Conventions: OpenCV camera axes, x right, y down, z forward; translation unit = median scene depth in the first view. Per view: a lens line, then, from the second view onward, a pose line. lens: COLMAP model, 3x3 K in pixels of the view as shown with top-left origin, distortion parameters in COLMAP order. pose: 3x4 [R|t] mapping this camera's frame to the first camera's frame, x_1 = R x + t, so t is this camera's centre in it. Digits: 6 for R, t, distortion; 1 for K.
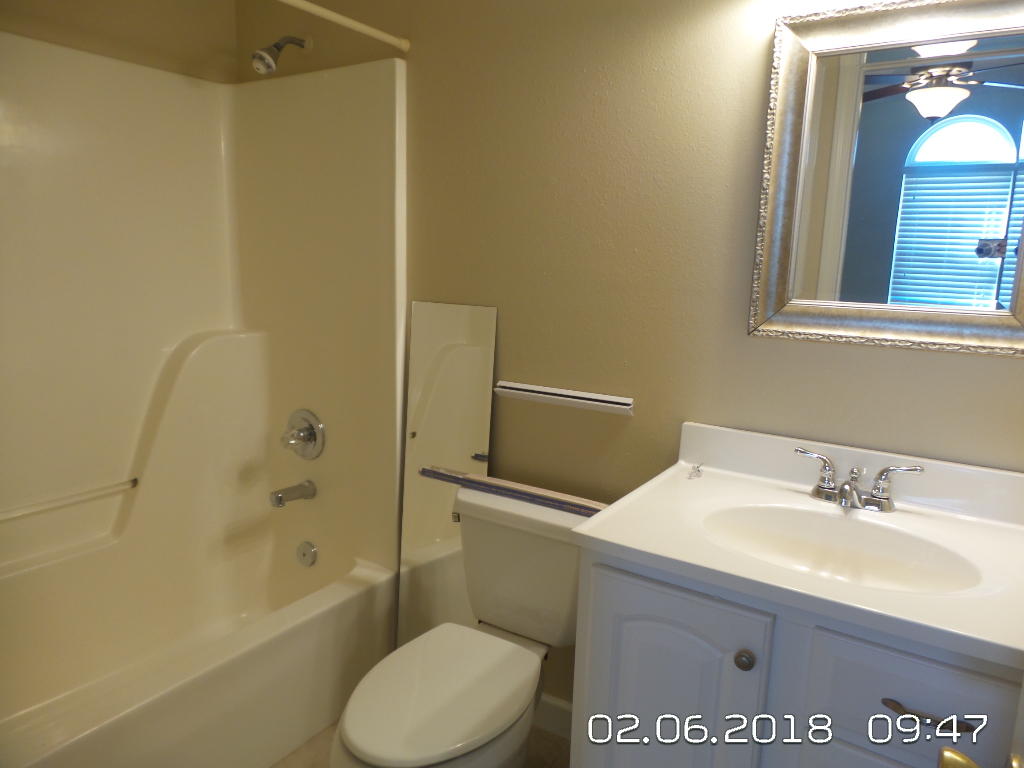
lens RADIAL K [[638.5, 0, 513.8], [0, 638.5, 371.8], [0, 0, 1]] dist [-0.116063, 0.031012]
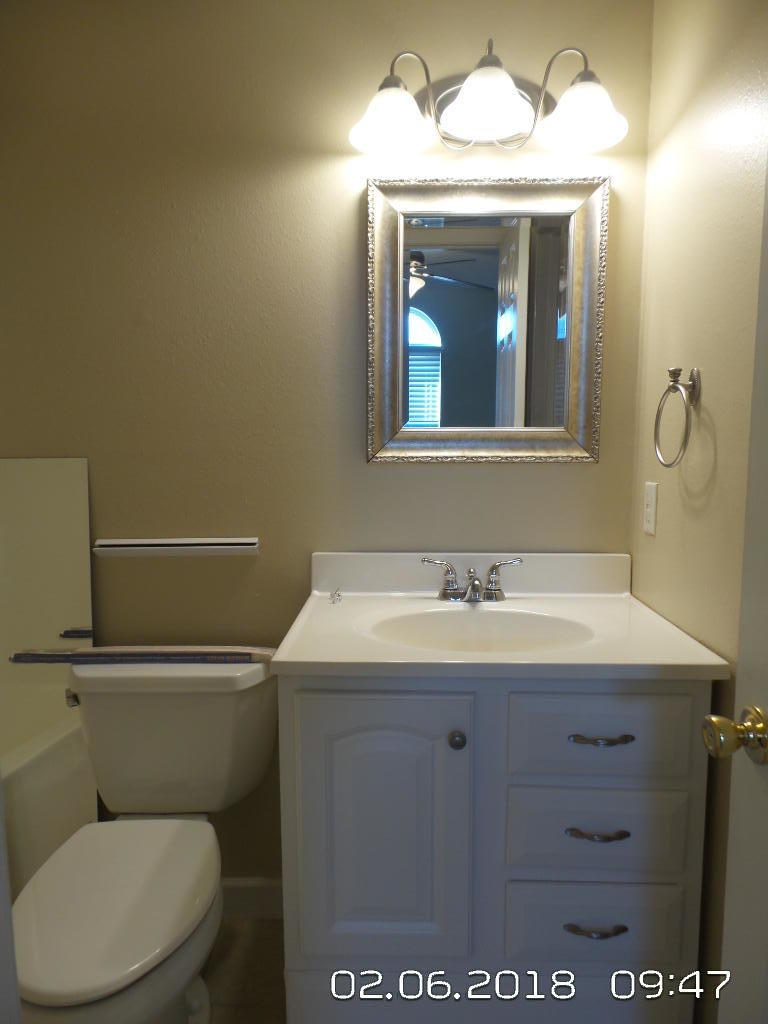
lens RADIAL K [[638.5, 0, 384.0], [0, 638.5, 512.0], [0, 0, 1]] dist [-0.116063, 0.031012]
pose [[0.833142, -0.084796, 0.546521, -0.220096], [0.115389, 0.993081, -0.021823, 0.056012], [-0.540888, 0.081244, 0.837161, 0.075637]]
